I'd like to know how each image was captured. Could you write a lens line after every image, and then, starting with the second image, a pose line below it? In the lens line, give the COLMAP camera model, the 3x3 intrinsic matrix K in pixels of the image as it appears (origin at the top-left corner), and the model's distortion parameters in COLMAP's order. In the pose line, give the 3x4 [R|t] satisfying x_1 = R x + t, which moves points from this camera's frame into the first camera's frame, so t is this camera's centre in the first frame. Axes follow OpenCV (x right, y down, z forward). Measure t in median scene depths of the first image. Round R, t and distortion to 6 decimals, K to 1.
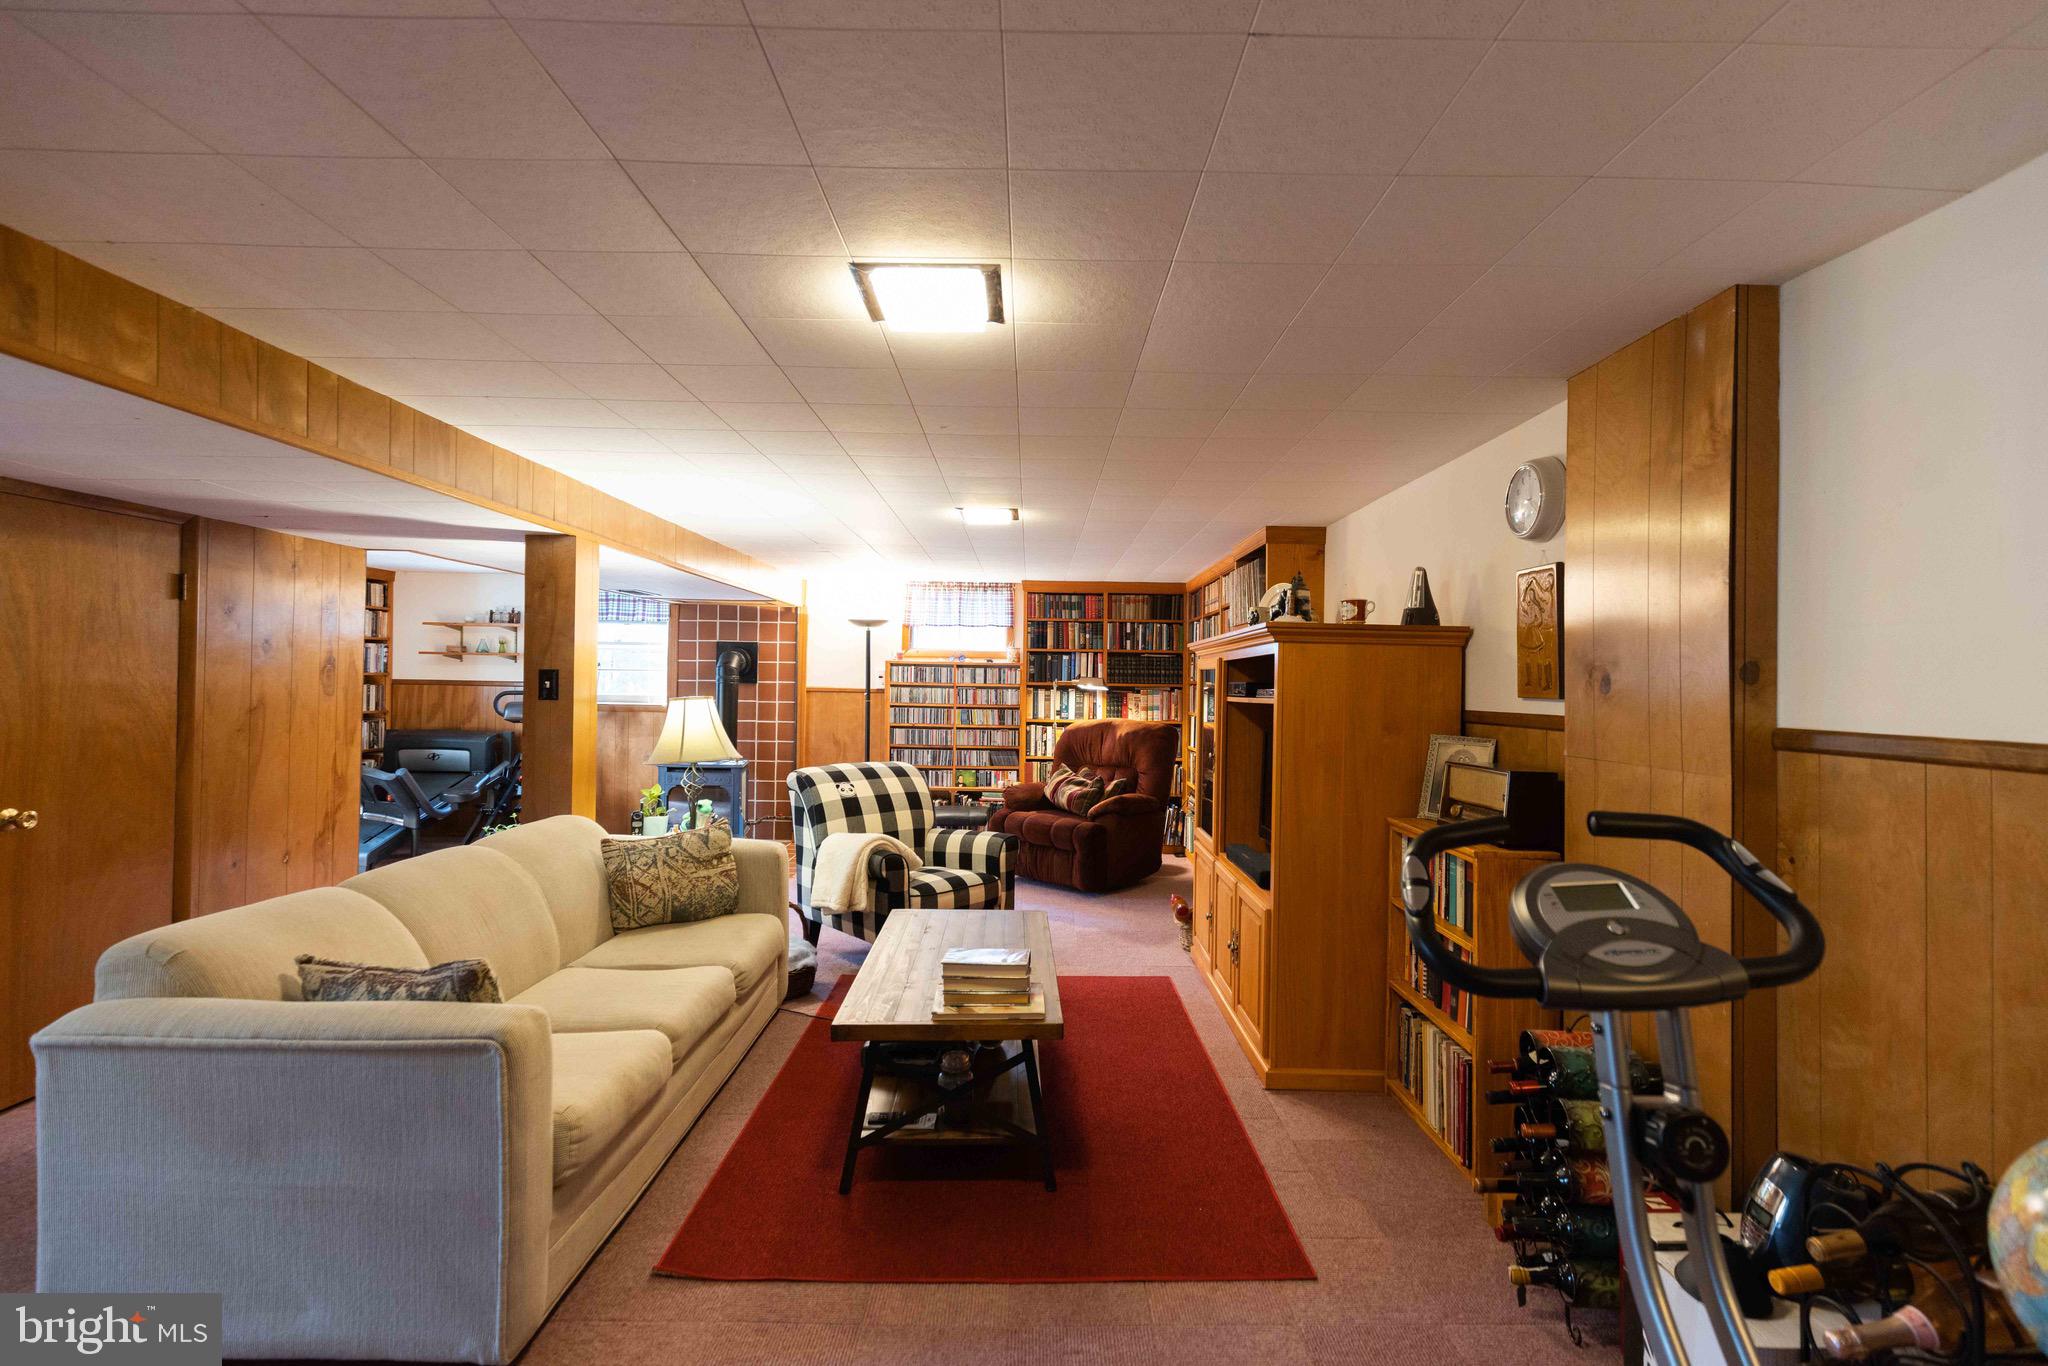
lens RADIAL K [[922.9, 0, 1037.3], [0, 922.9, 678.9], [0, 0, 1]] dist [0.007314, -0.000398]
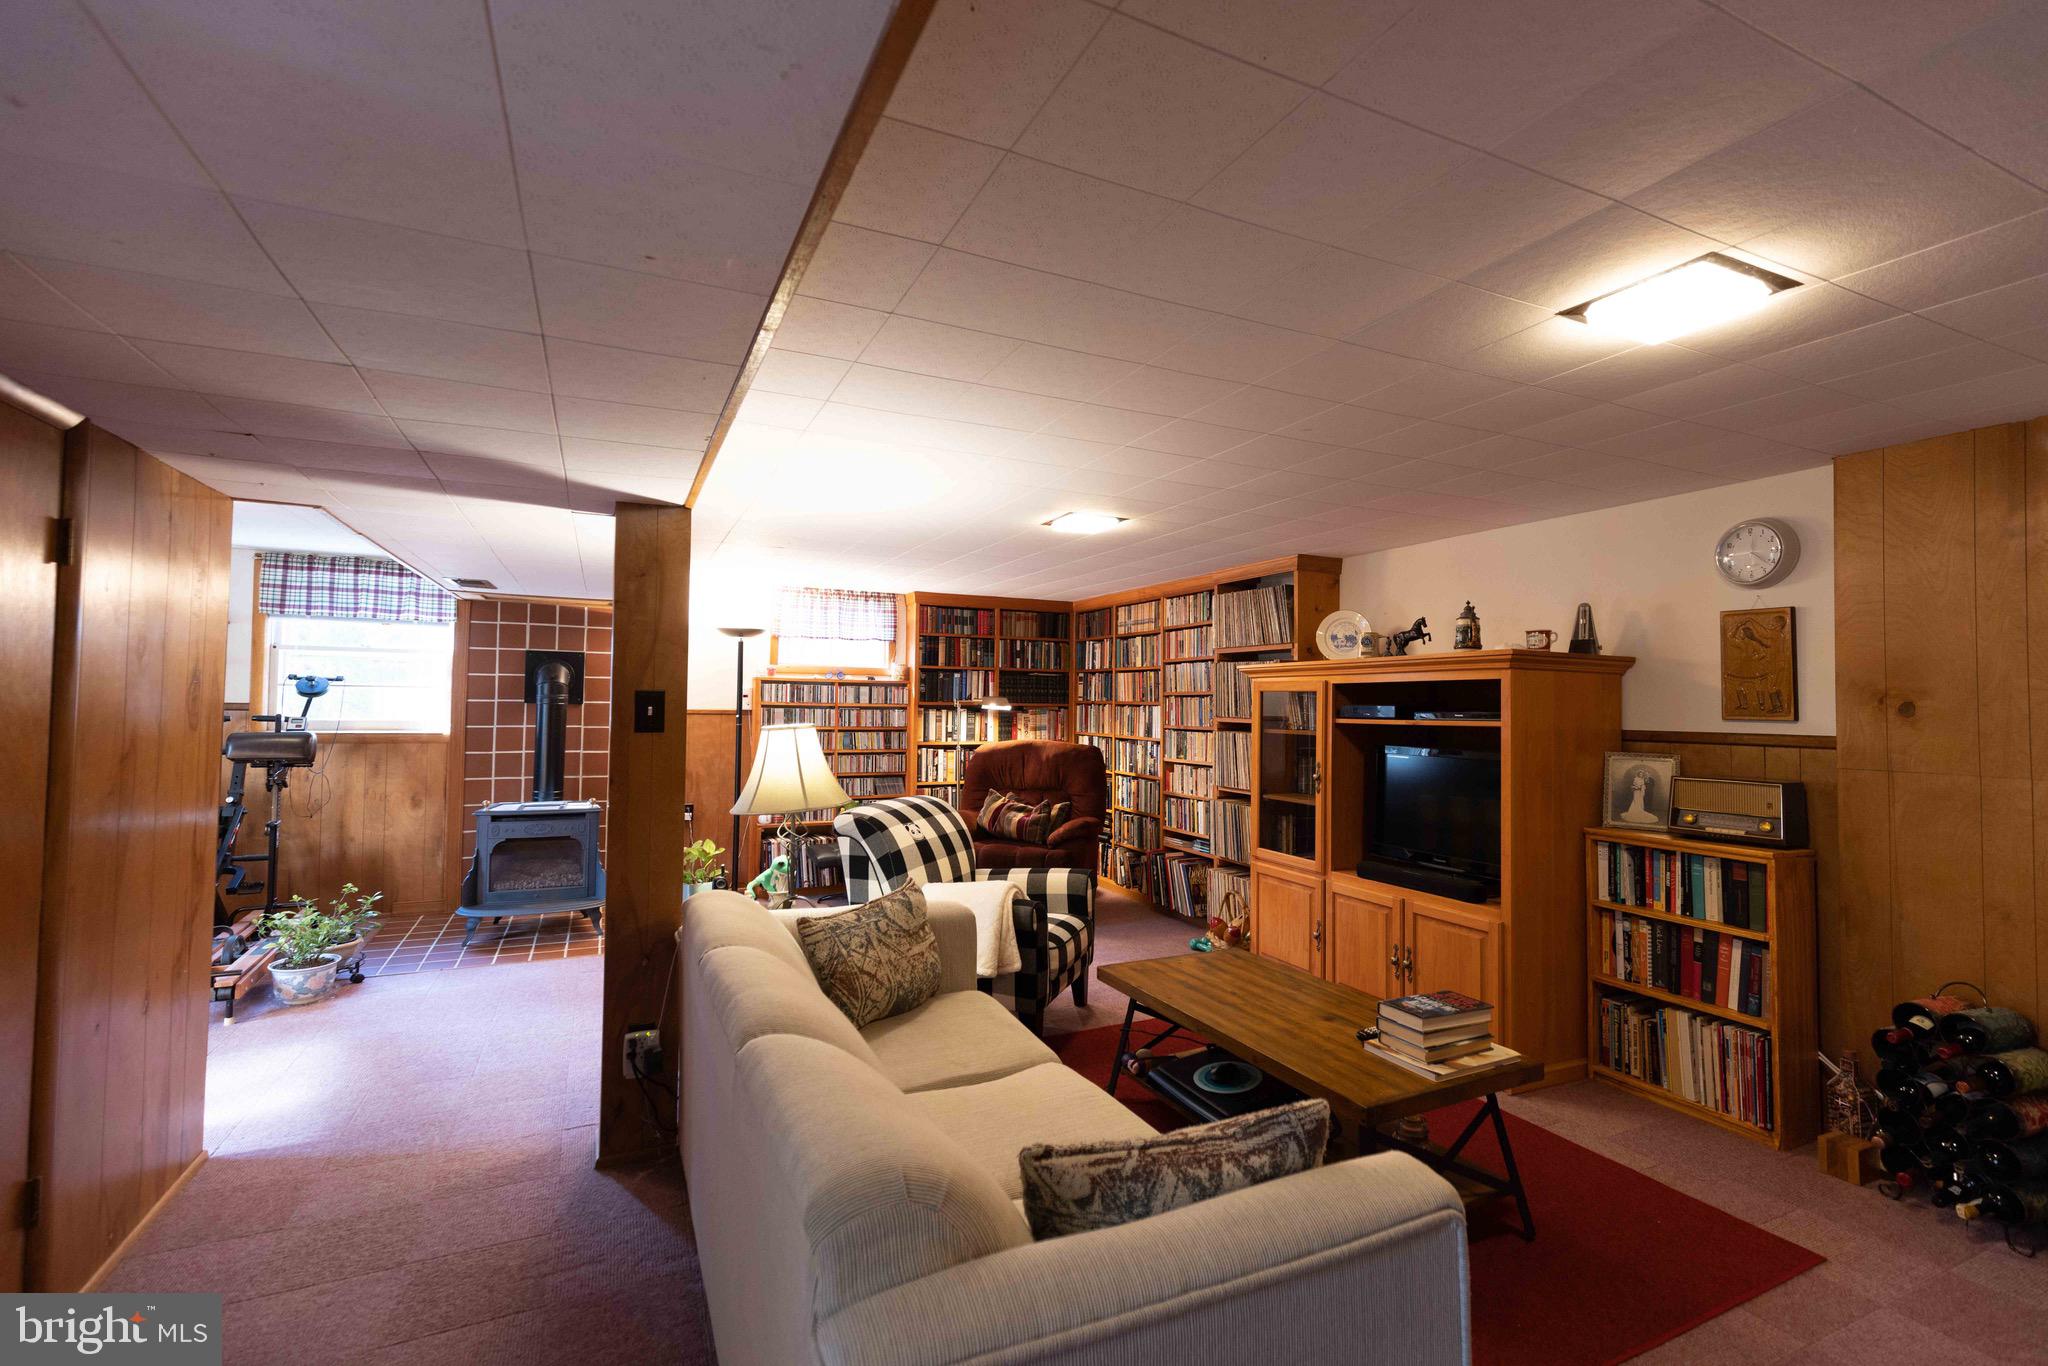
lens RADIAL K [[922.9, 0, 1032.5], [0, 922.9, 686.6], [0, 0, 1]] dist [0.007314, -0.000398]
pose [[0.906597, 0.004894, 0.421970, -0.296512], [-0.001294, 0.999960, -0.008818, -0.003692], [-0.421996, 0.007448, 0.906567, 0.117439]]
